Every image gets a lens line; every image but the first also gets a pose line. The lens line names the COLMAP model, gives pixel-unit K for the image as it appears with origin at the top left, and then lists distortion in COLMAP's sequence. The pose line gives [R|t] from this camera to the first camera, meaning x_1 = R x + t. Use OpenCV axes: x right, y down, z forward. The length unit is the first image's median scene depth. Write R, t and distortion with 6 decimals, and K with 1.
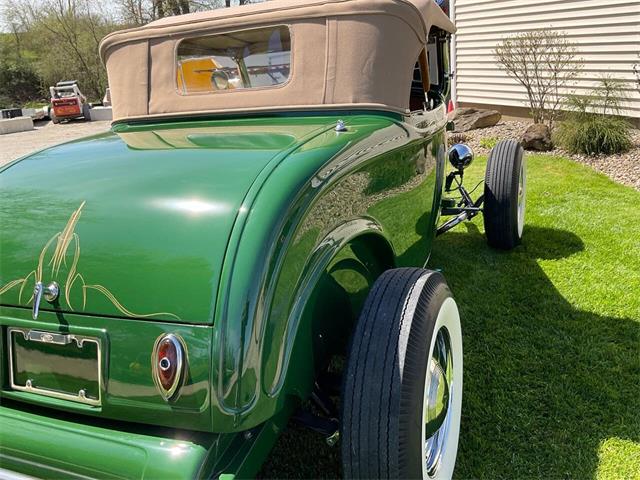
lens RADIAL K [[584.1, 0, 320.0], [0, 584.1, 240.0], [0, 0, 1]] dist [0.097988, -0.197135]
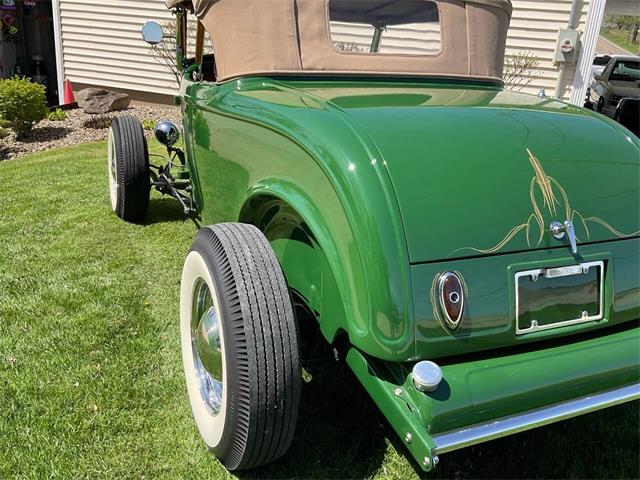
lens RADIAL K [[584.1, 0, 320.0], [0, 584.1, 240.0], [0, 0, 1]] dist [0.097988, -0.197135]
pose [[0.668186, -0.112998, 0.735363, -1.102888], [0.102140, 0.992973, 0.059773, -0.002426], [-0.736950, 0.035171, 0.675032, 0.422474]]
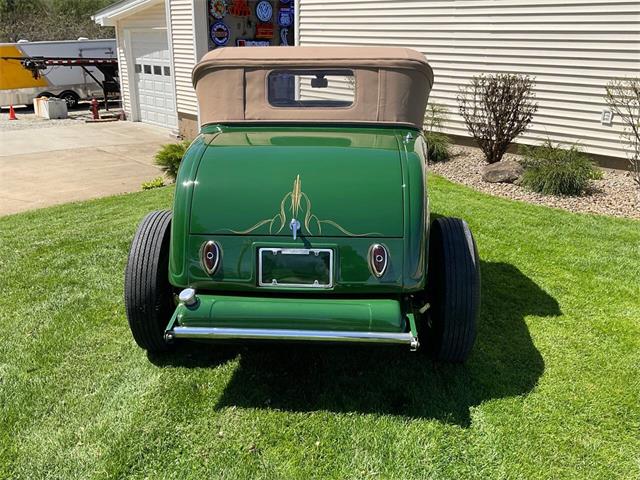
lens RADIAL K [[584.1, 0, 320.0], [0, 584.1, 240.0], [0, 0, 1]] dist [0.097988, -0.197135]
pose [[0.936988, -0.012868, 0.349126, -0.704758], [0.014397, 0.999895, -0.001785, 0.095897], [-0.349066, 0.006699, 0.937074, -0.454354]]
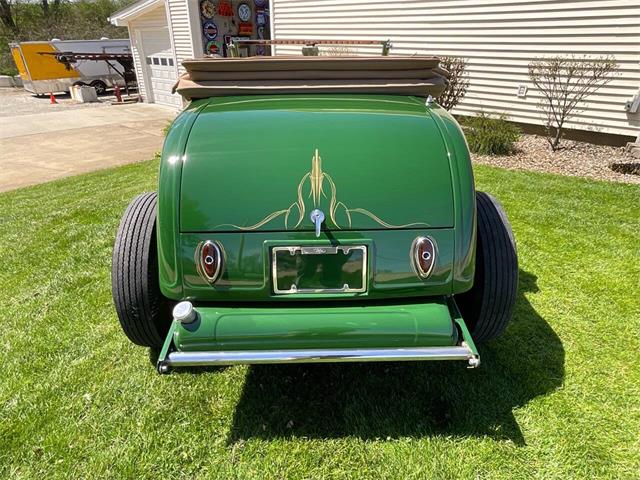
lens RADIAL K [[392.3, 0, 320.0], [0, 392.3, 240.0], [0, 0, 1]] dist [-0.004038, 0.002441]
pose [[0.906508, -0.097625, 0.410747, -0.587263], [0.044033, 0.989454, 0.137991, 0.011713], [-0.419887, -0.107004, 0.901247, 0.133038]]
